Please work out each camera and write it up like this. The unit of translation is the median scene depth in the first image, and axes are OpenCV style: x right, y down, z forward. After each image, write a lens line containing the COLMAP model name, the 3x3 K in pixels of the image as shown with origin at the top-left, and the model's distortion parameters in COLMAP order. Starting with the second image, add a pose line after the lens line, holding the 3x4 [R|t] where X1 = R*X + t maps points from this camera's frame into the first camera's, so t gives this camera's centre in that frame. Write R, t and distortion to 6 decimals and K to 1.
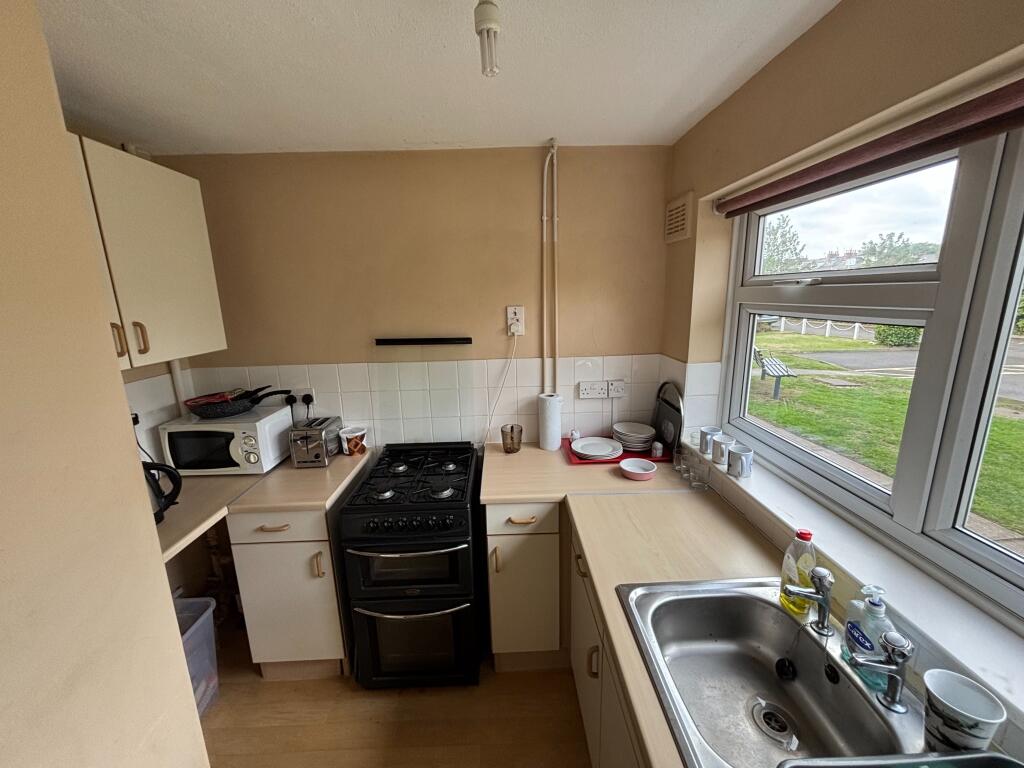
lens RADIAL K [[408.8, 0, 512.0], [0, 408.8, 384.0], [0, 0, 1]] dist [0.002486, -0.000450]
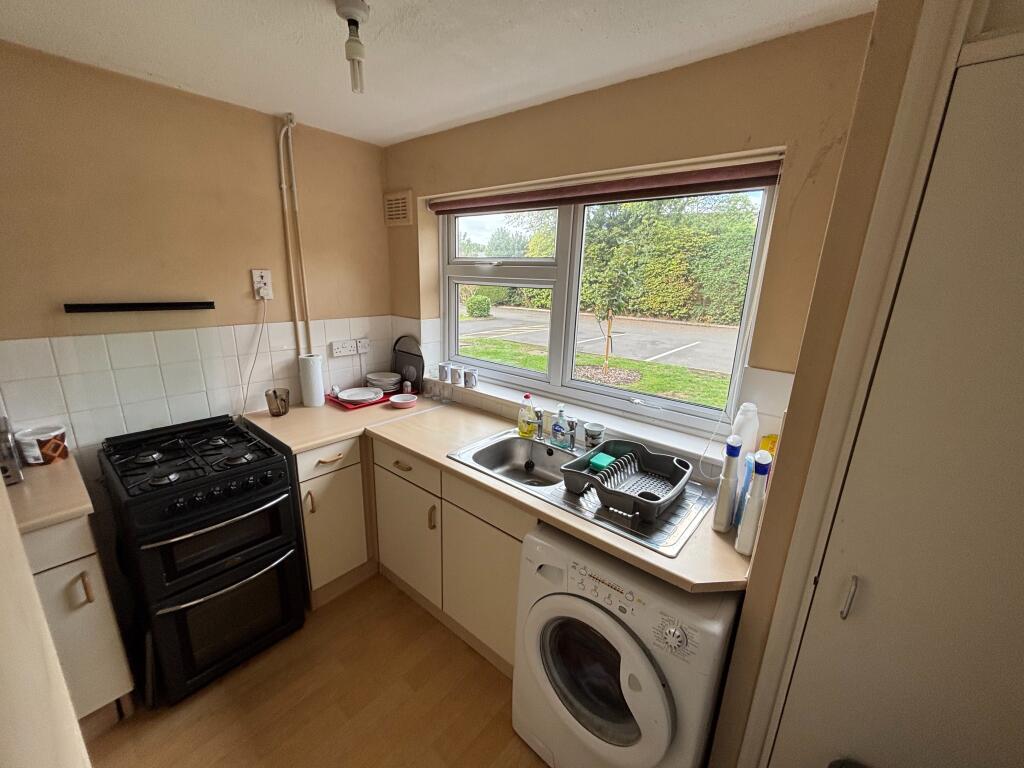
lens RADIAL K [[412.5, 0, 512.0], [0, 412.5, 384.0], [0, 0, 1]] dist [-0.014316, -0.000113]
pose [[0.655618, -0.146278, 0.740789, -0.397712], [0.112182, 0.989038, 0.096014, 0.061431], [-0.746713, 0.020155, 0.664841, -0.124282]]
